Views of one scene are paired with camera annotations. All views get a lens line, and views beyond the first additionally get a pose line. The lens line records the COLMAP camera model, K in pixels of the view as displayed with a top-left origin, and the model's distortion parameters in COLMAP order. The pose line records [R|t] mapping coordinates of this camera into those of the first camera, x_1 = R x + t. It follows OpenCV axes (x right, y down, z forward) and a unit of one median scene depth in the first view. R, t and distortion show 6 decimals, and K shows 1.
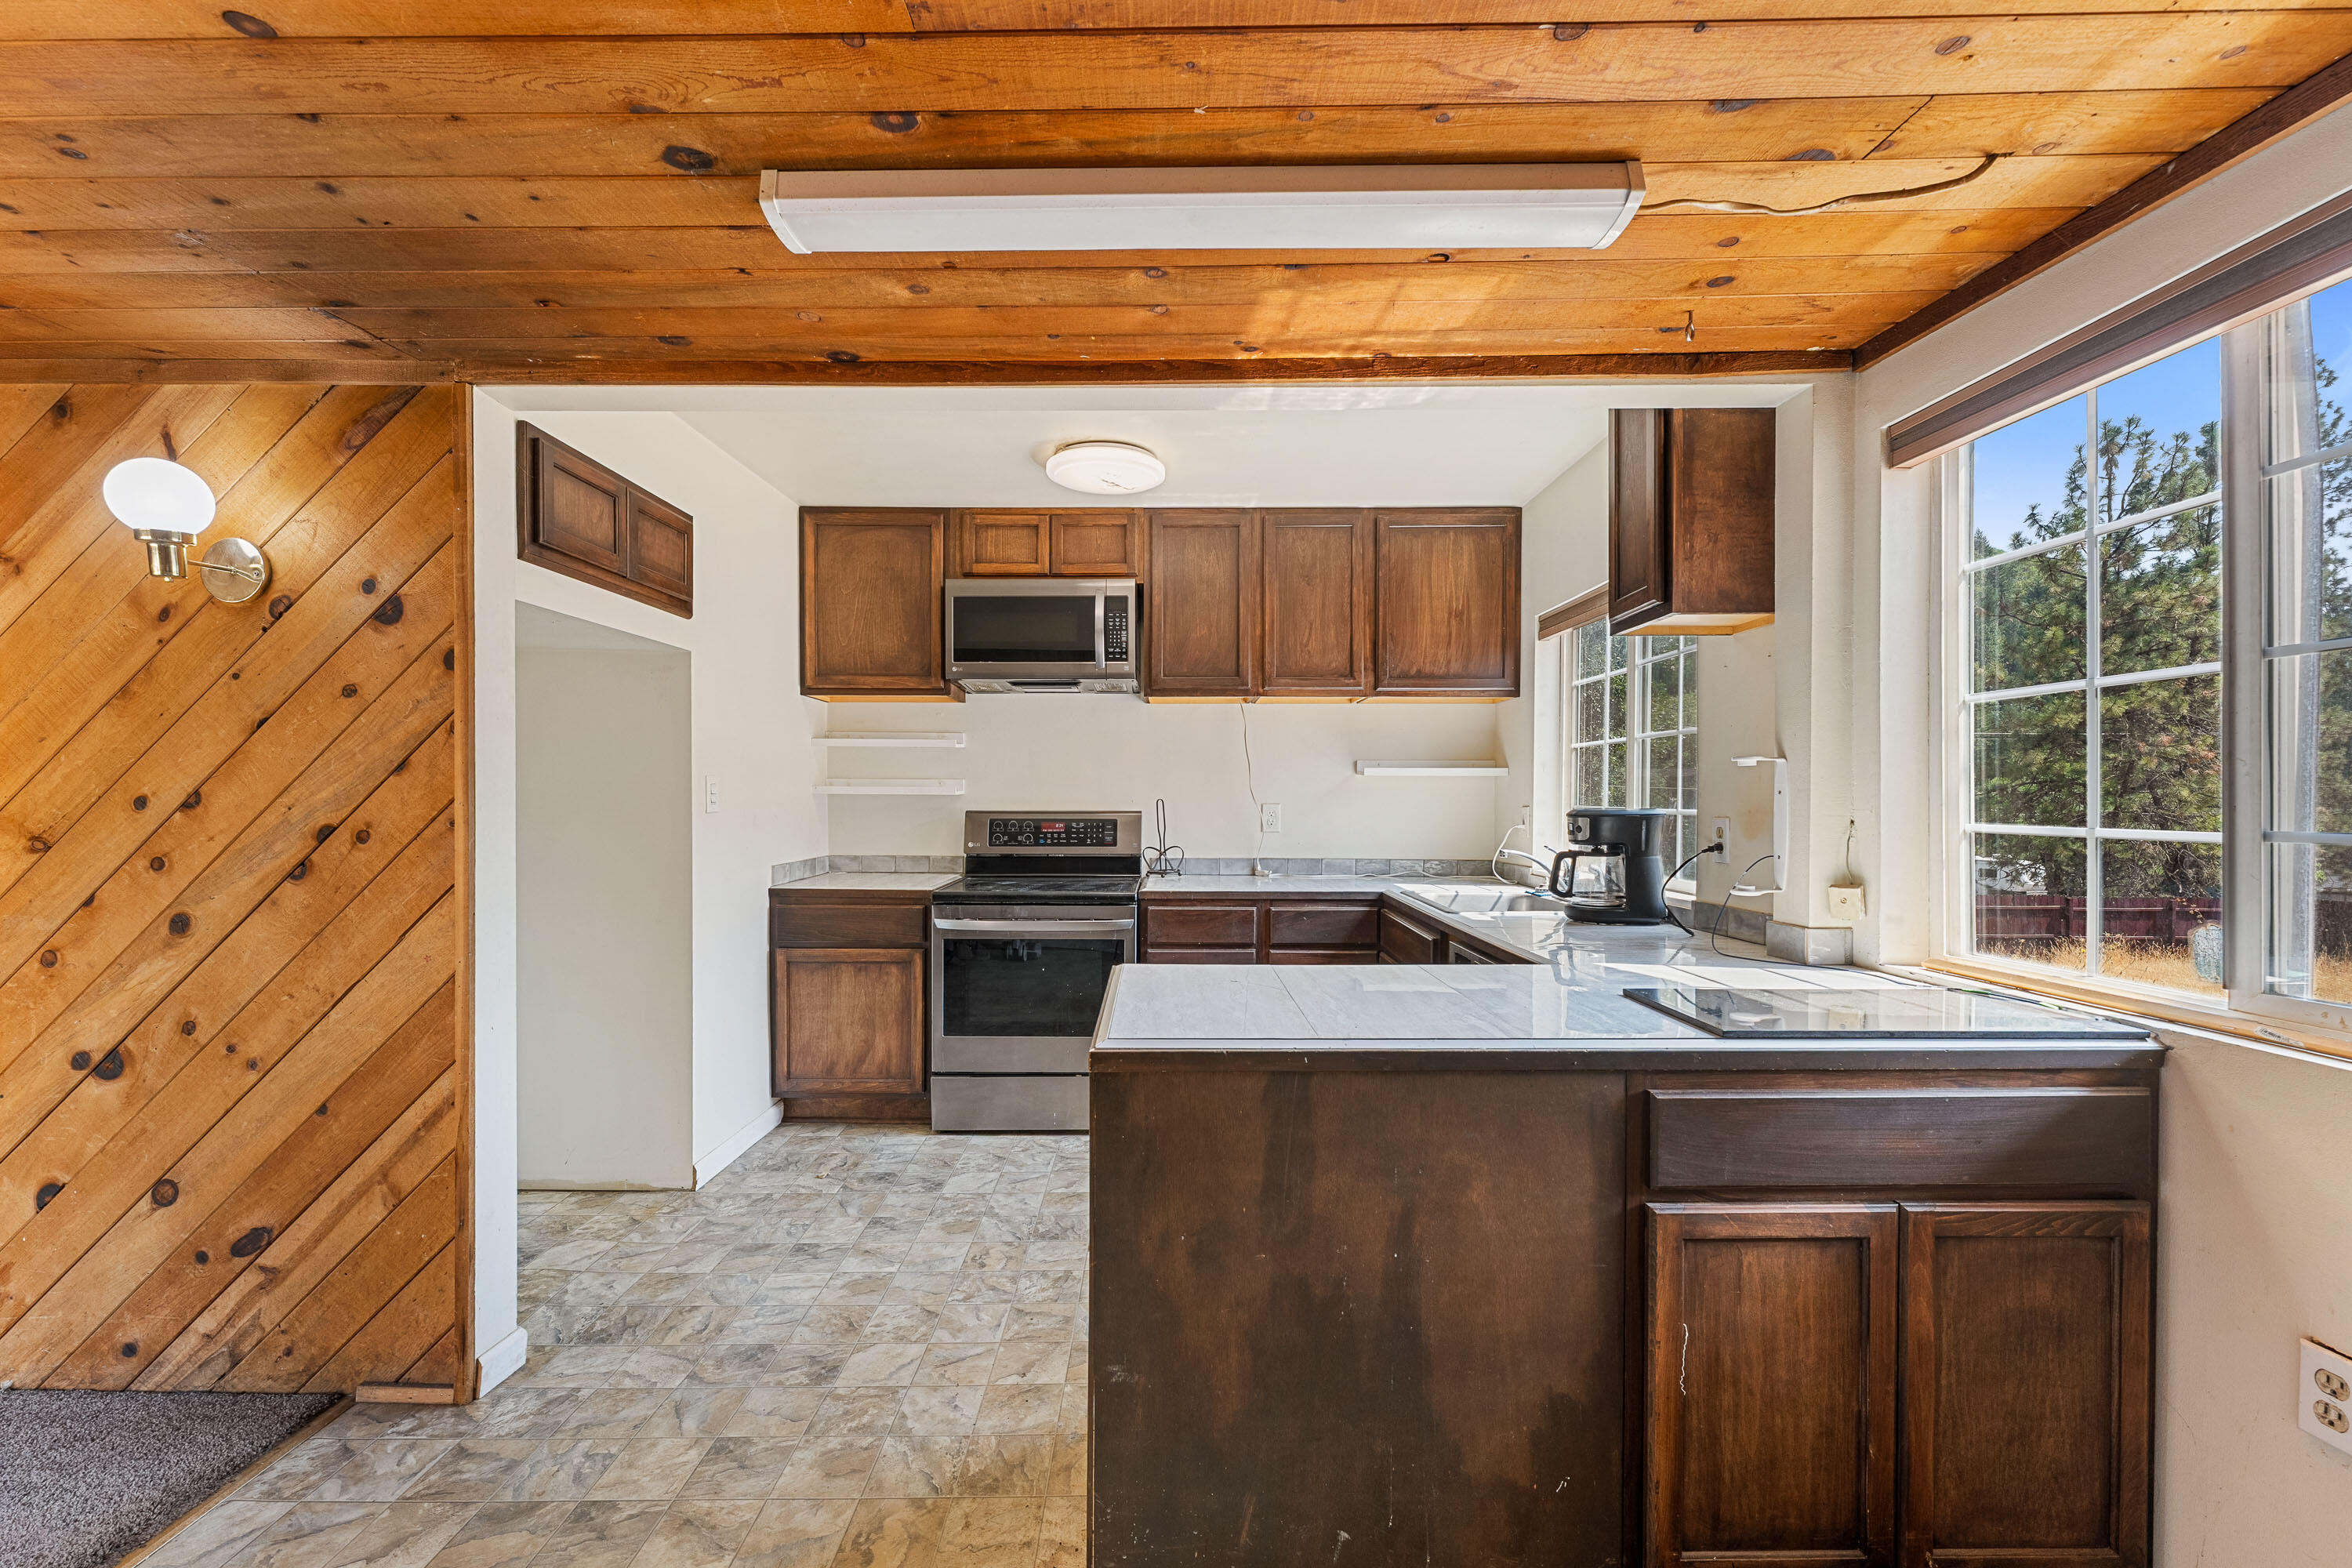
lens RADIAL K [[950.8, 0, 1175.8], [0, 950.8, 796.1], [0, 0, 1]] dist [0.000769, 0.000011]
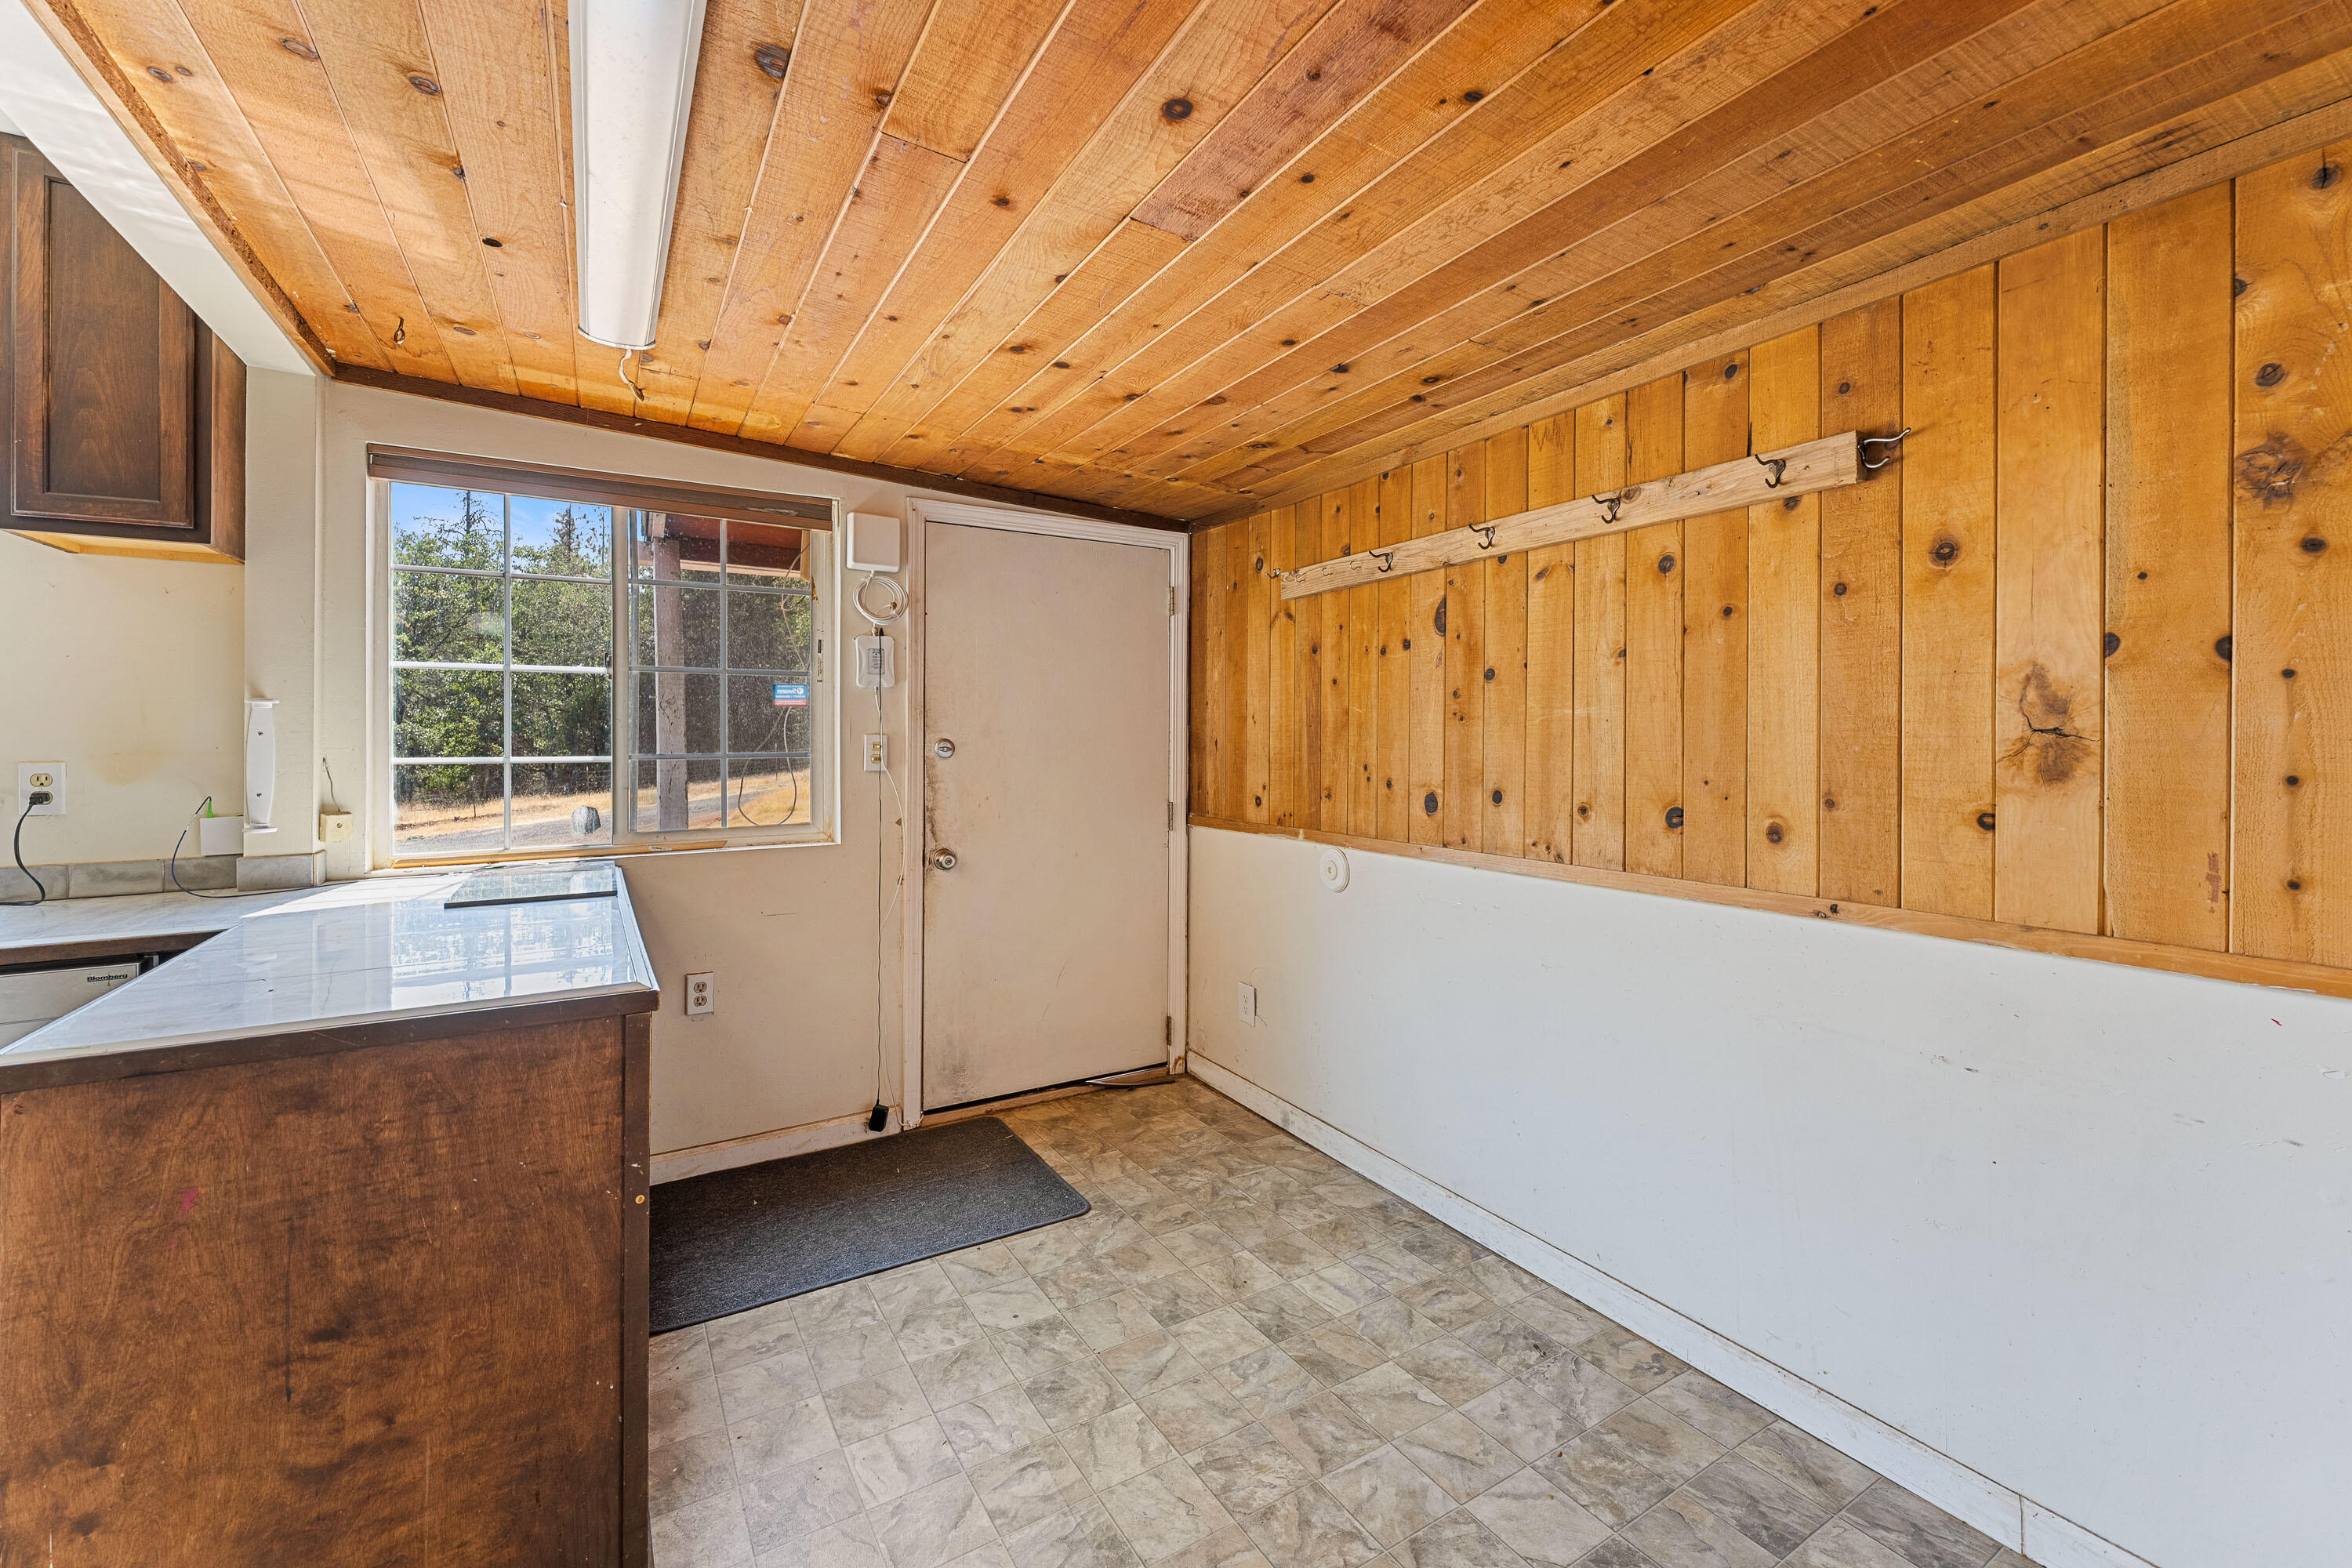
lens RADIAL K [[950.8, 0, 1180.6], [0, 950.8, 740.4], [0, 0, 1]] dist [0.000769, 0.000011]
pose [[-0.514415, -0.004763, 0.857528, -1.377448], [-0.018239, 0.999819, -0.005388, 0.012542], [-0.857347, -0.018412, -0.514409, 1.512276]]
